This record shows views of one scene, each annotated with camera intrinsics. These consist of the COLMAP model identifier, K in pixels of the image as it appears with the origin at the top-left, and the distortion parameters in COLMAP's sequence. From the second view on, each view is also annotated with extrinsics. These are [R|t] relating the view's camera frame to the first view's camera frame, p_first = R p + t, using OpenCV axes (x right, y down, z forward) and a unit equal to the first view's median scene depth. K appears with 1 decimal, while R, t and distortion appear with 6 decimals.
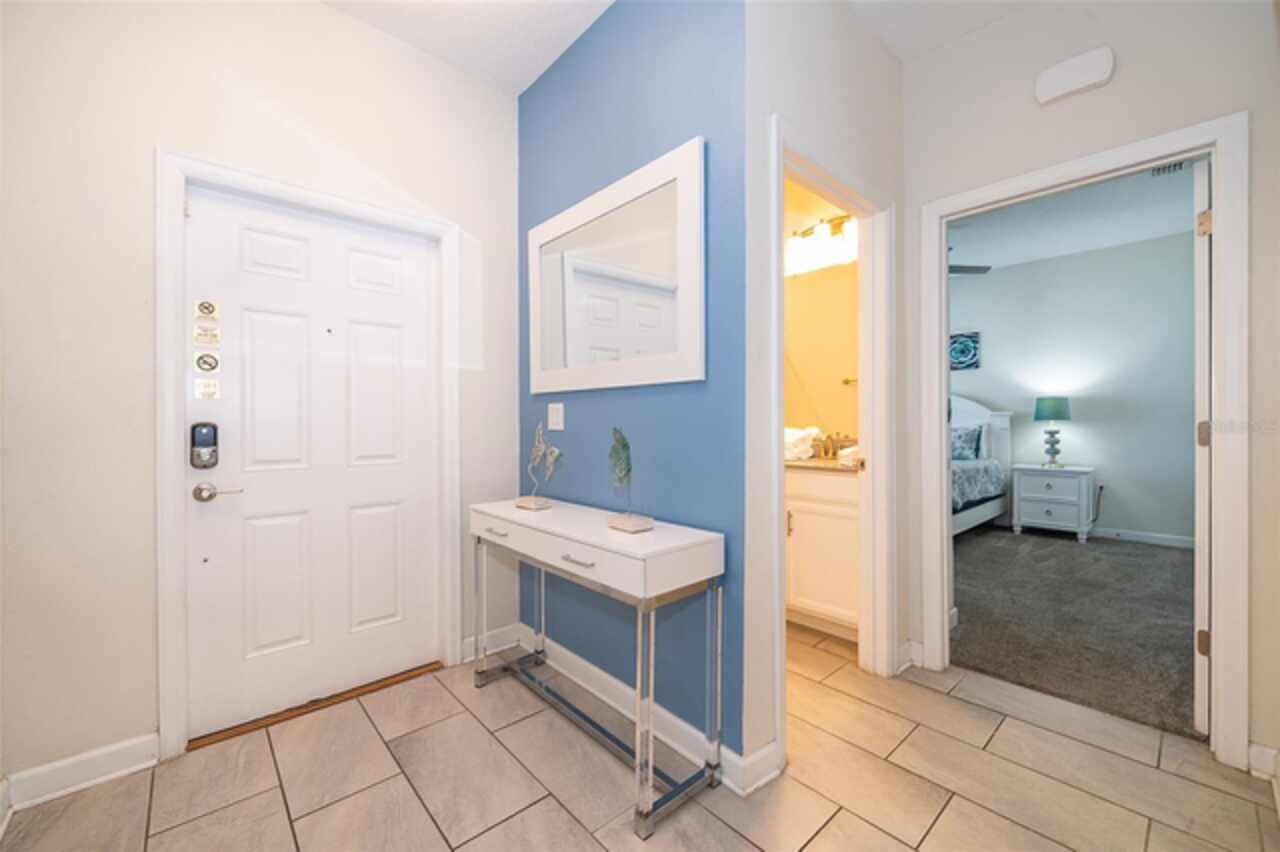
lens RADIAL K [[501.3, 0, 632.8], [0, 501.3, 424.6], [0, 0, 1]] dist [-0.001165, -0.000333]
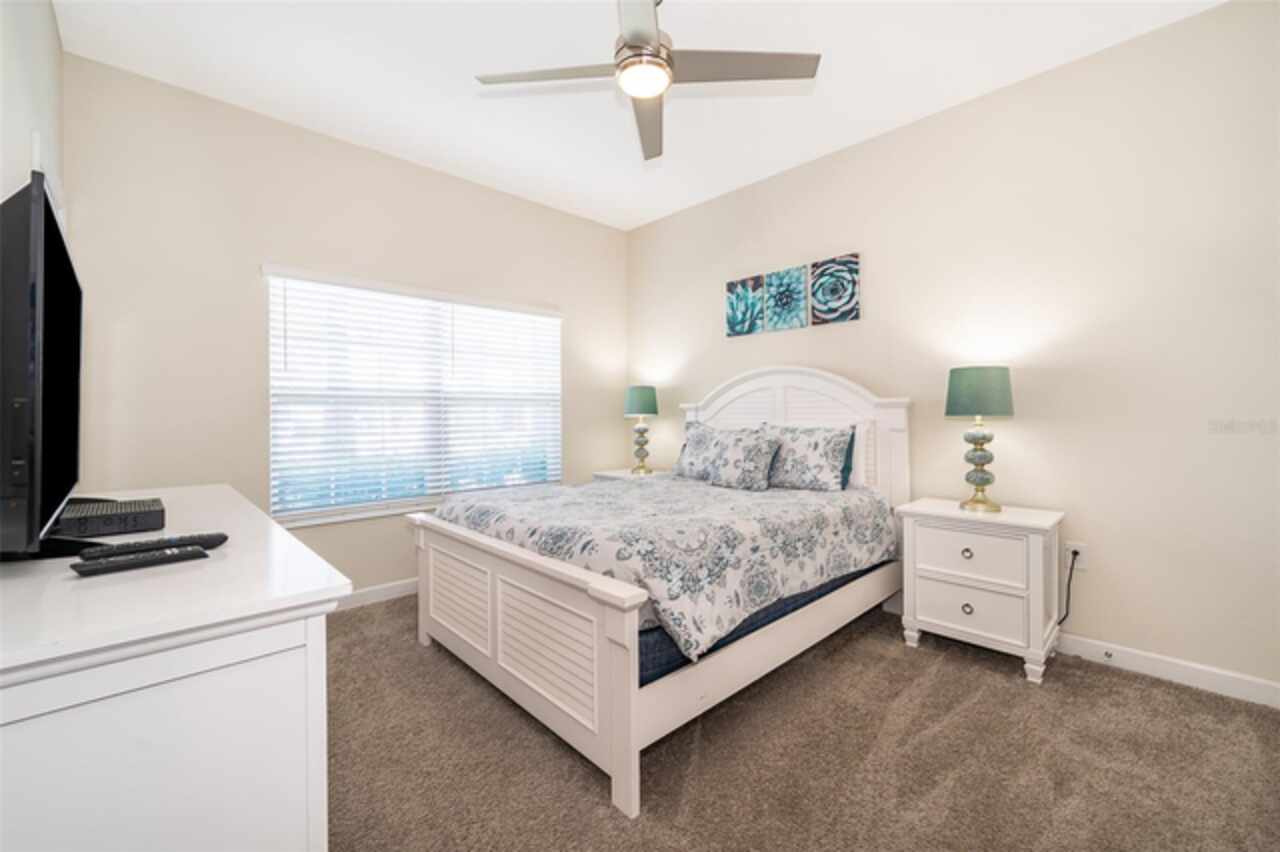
lens RADIAL K [[501.3, 0, 646.2], [0, 501.3, 418.7], [0, 0, 1]] dist [-0.001165, -0.000333]
pose [[0.999323, -0.003259, 0.036644, 0.487654], [0.003189, 0.999993, 0.001982, -0.006336], [-0.036650, -0.001864, 0.999326, 0.514231]]
